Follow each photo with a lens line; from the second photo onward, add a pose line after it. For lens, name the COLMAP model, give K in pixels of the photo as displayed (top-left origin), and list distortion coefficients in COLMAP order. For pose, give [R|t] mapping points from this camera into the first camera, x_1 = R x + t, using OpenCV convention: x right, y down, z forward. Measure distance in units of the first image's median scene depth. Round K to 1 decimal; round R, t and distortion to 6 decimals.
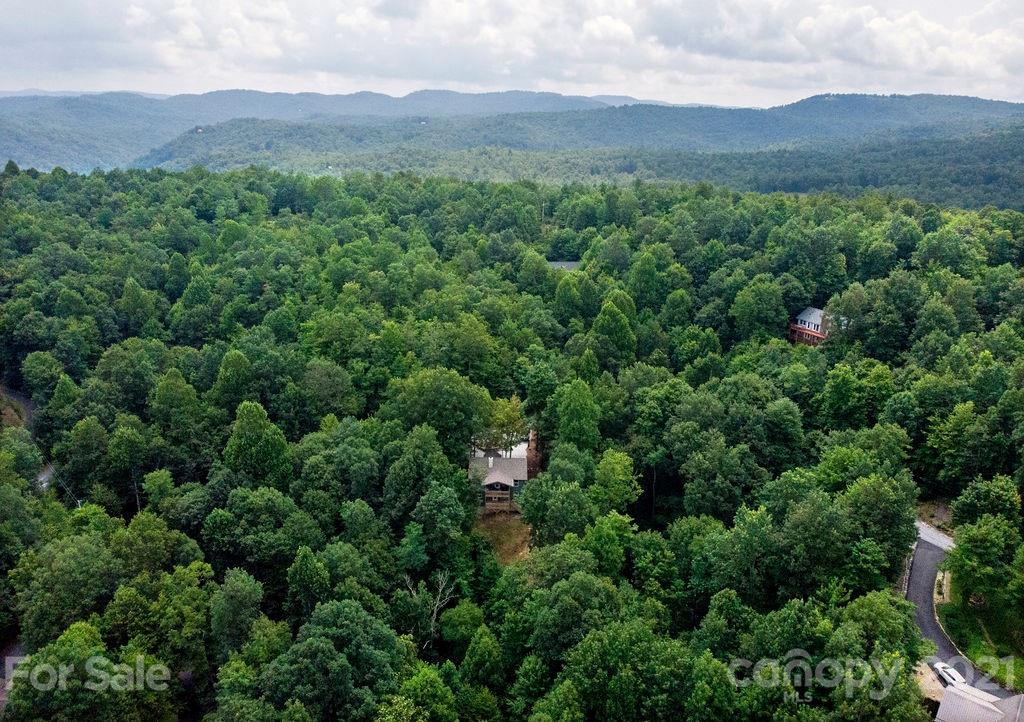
lens RADIAL K [[777.9, 0, 512.0], [0, 777.9, 361.0], [0, 0, 1]] dist [0.006007, -0.003473]
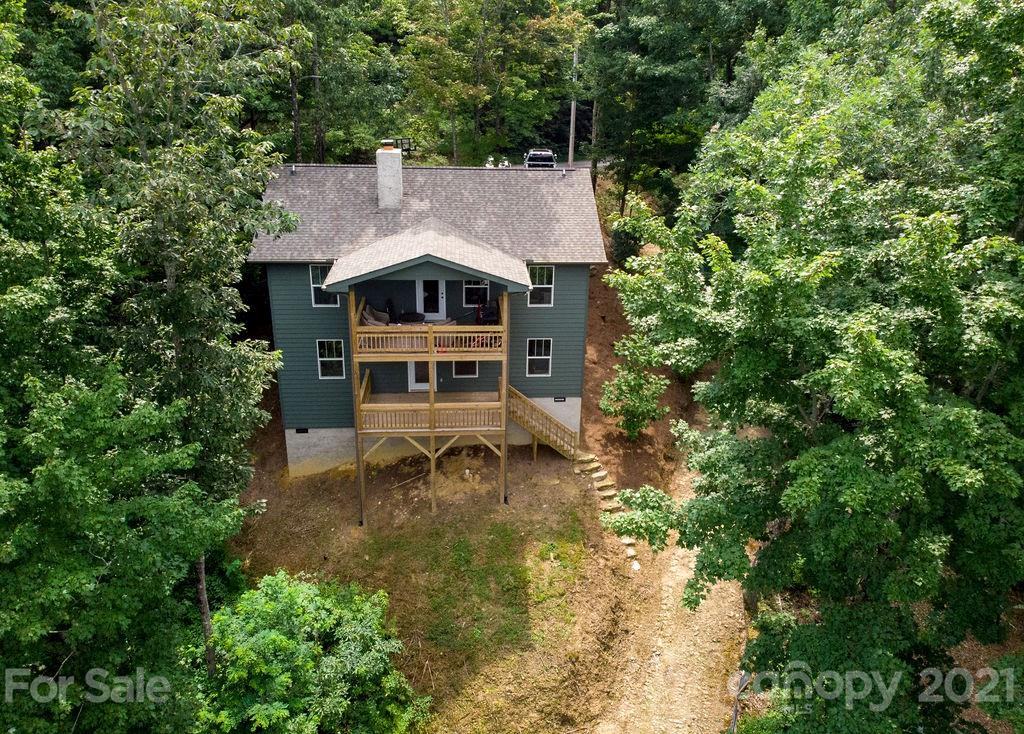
lens RADIAL K [[795.5, 0, 516.0], [0, 795.5, 367.4], [0, 0, 1]] dist [0.003342, -0.004389]
pose [[0.997404, -0.019342, 0.069369, -0.013071], [0.013301, 0.996161, 0.086524, 0.158140], [-0.070776, -0.085377, 0.993832, 0.817411]]
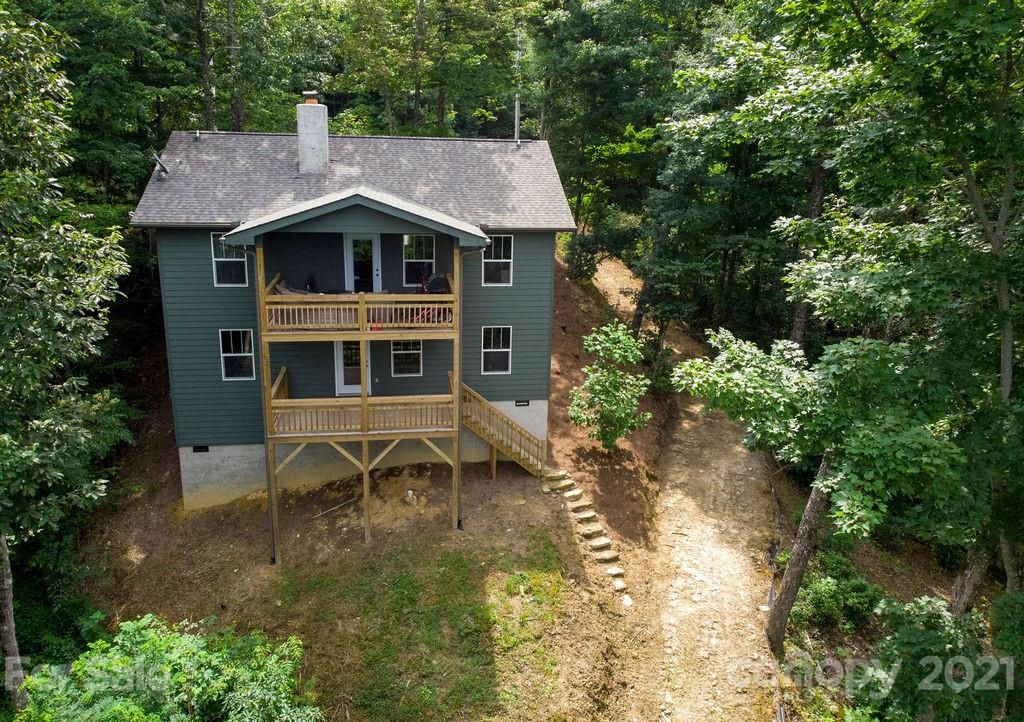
lens RADIAL K [[777.9, 0, 512.0], [0, 777.9, 361.0], [0, 0, 1]] dist [0.006007, -0.003473]
pose [[0.989082, -0.028262, 0.144634, -0.013504], [0.033084, 0.998970, -0.031043, 0.177712], [-0.143607, 0.035489, 0.988998, 0.851304]]
